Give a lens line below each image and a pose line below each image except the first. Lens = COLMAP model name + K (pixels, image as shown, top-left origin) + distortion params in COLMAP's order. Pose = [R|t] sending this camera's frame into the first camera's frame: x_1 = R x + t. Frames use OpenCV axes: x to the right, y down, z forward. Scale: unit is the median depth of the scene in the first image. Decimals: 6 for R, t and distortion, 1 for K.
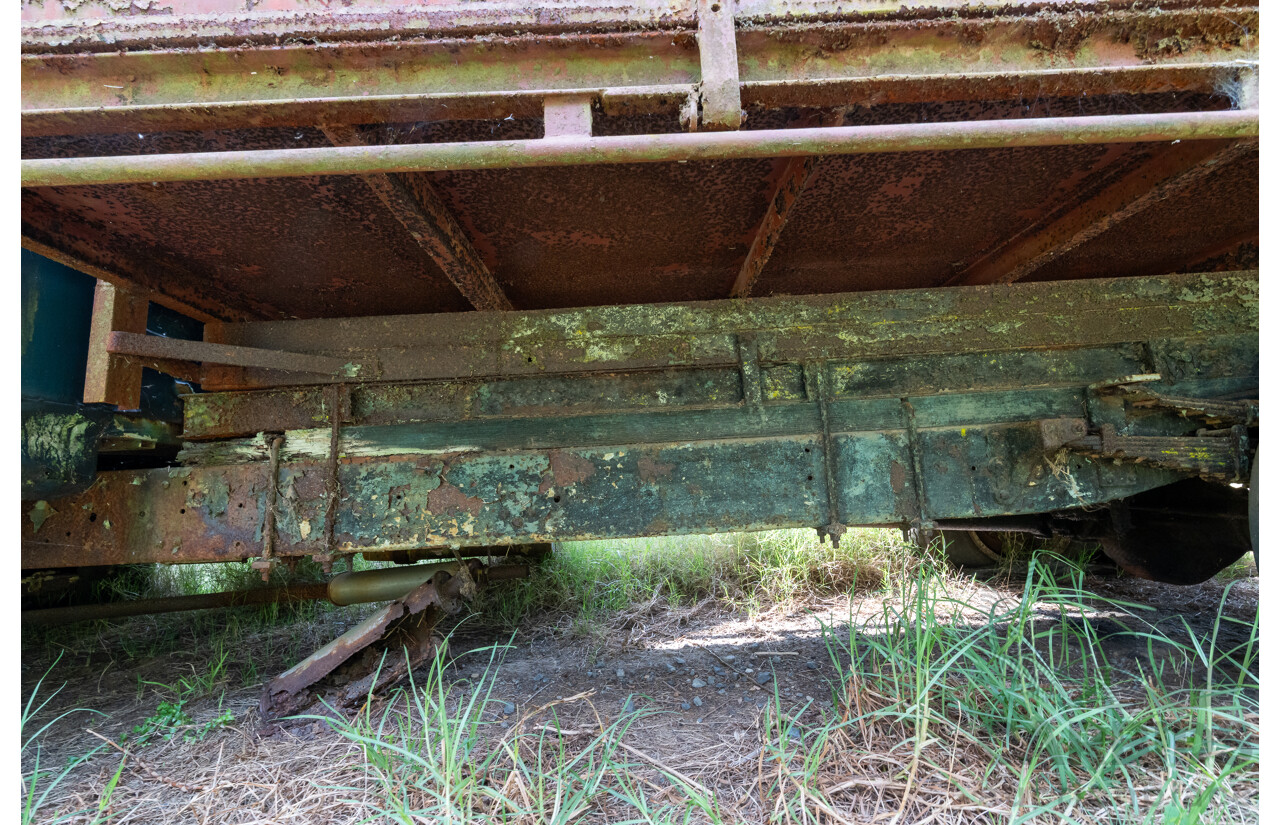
lens RADIAL K [[550.4, 0, 640.0], [0, 550.4, 412.5], [0, 0, 1]] dist [-0.012707, 0.005002]
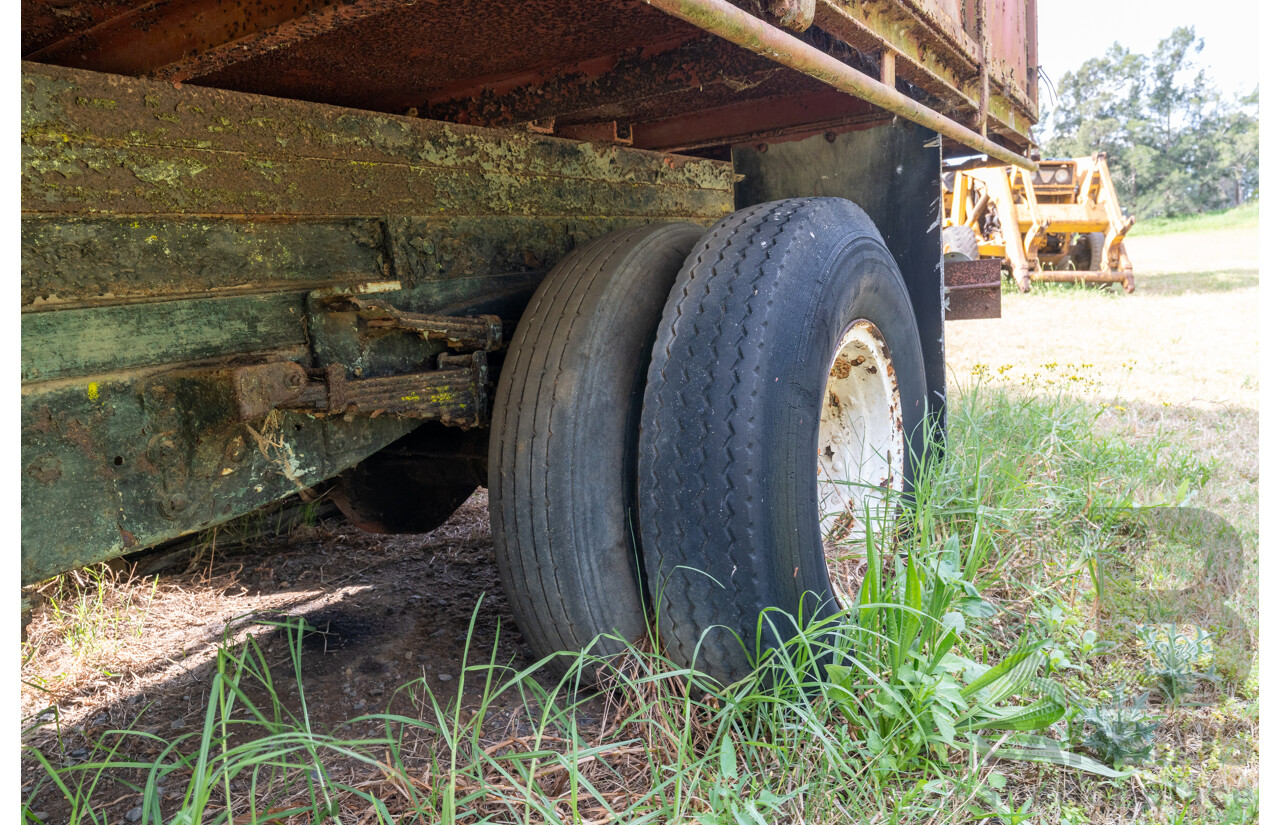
lens RADIAL K [[851.3, 0, 637.6], [0, 851.3, 408.5], [0, 0, 1]] dist [0.000271, 0.004349]
pose [[0.511059, -0.125839, 0.850284, 0.191861], [-0.055335, 0.982356, 0.178644, -0.109530], [-0.857762, -0.138349, 0.495079, 0.209459]]
